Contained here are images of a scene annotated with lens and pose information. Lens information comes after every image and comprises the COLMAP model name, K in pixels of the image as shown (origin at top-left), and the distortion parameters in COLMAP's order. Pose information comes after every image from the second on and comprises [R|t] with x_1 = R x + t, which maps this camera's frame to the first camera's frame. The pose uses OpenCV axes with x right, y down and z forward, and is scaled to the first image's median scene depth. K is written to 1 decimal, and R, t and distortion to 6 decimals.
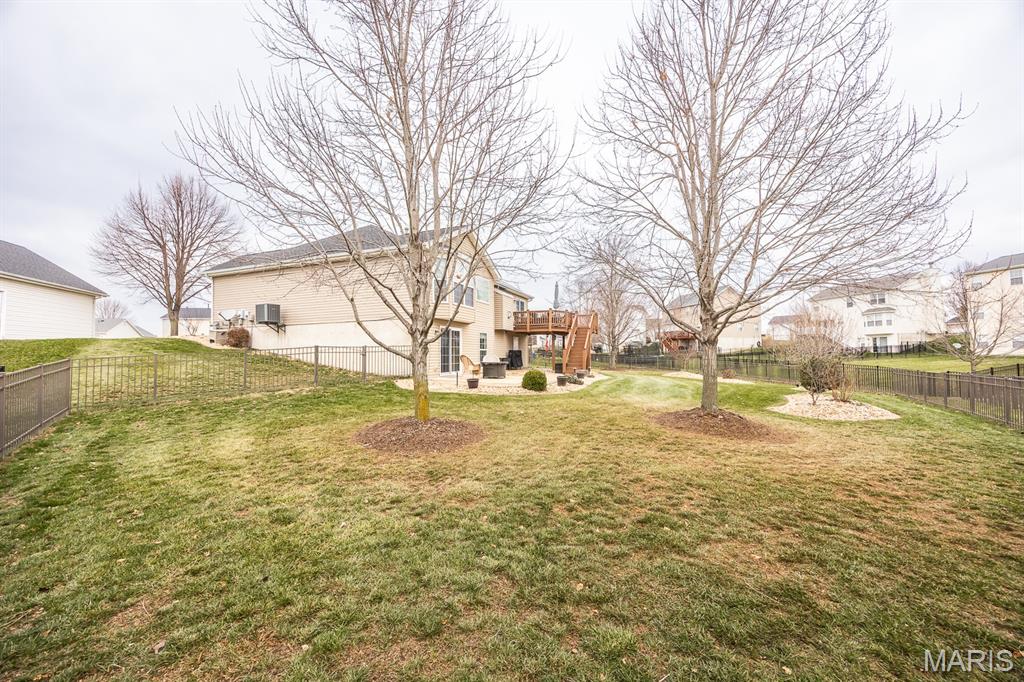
lens RADIAL K [[388.7, 0, 512.0], [0, 388.7, 341.0], [0, 0, 1]] dist [-0.000608, -0.000039]
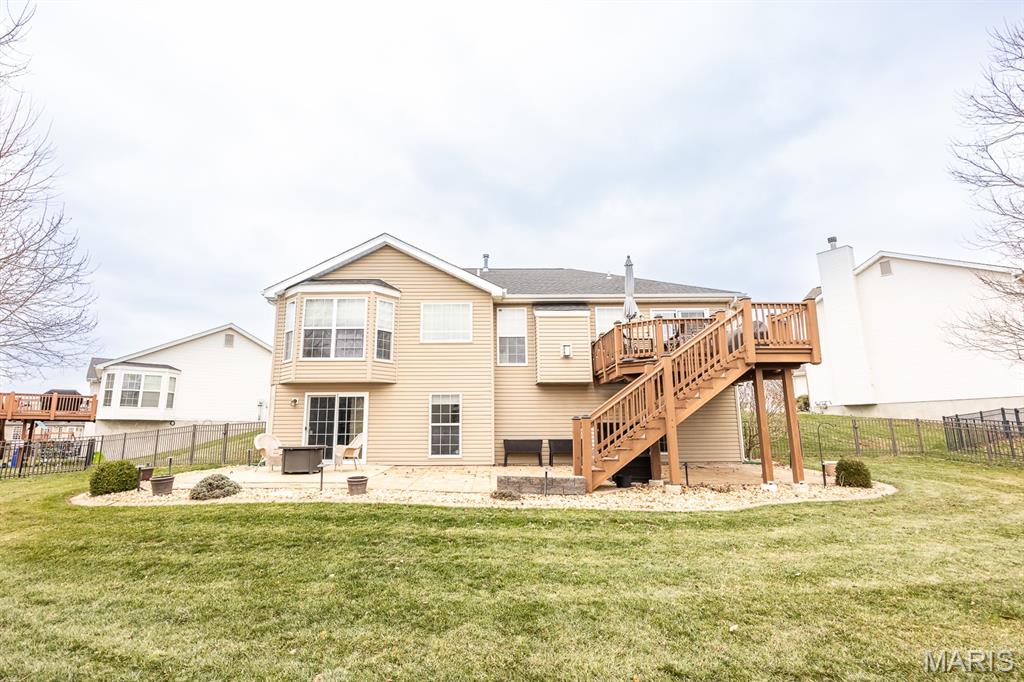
lens RADIAL K [[485.6, 0, 512.0], [0, 485.6, 341.0], [0, 0, 1]] dist [0.000535, 0.000084]
pose [[0.346712, -0.164694, -0.923400, 0.530775], [0.035790, 0.986070, -0.162434, 0.017378], [0.937289, 0.023269, 0.347776, 0.693699]]
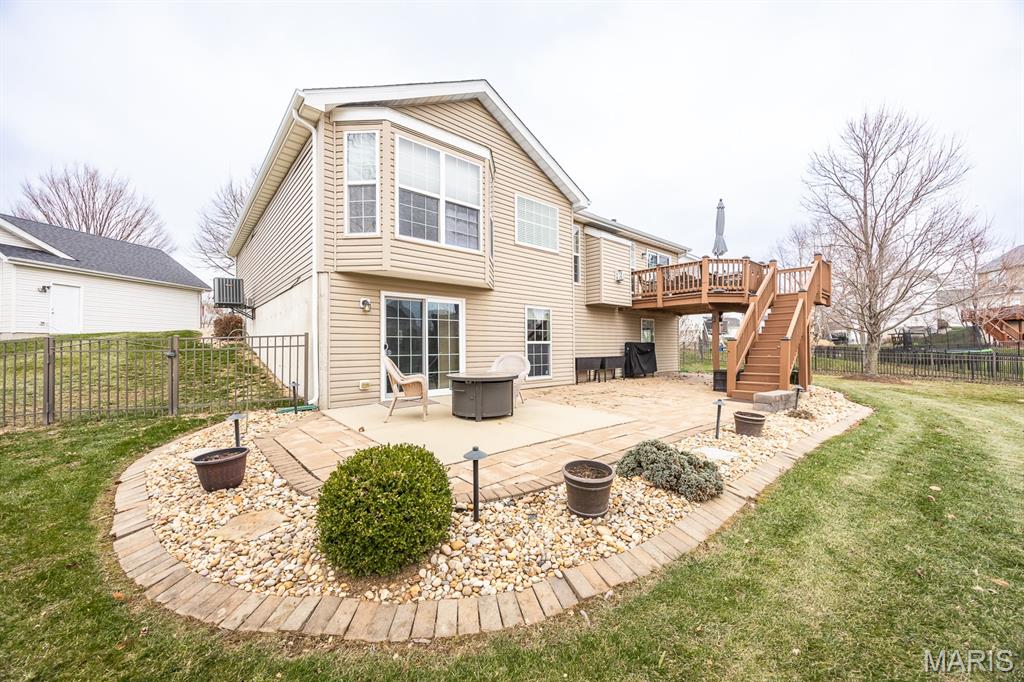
lens RADIAL K [[388.7, 0, 512.0], [0, 388.7, 341.0], [0, 0, 1]] dist [-0.000608, -0.000039]
pose [[0.883559, -0.005512, -0.468288, 0.109319], [0.016091, 0.999698, 0.018594, 0.008660], [0.468044, -0.023965, 0.883380, 0.442620]]
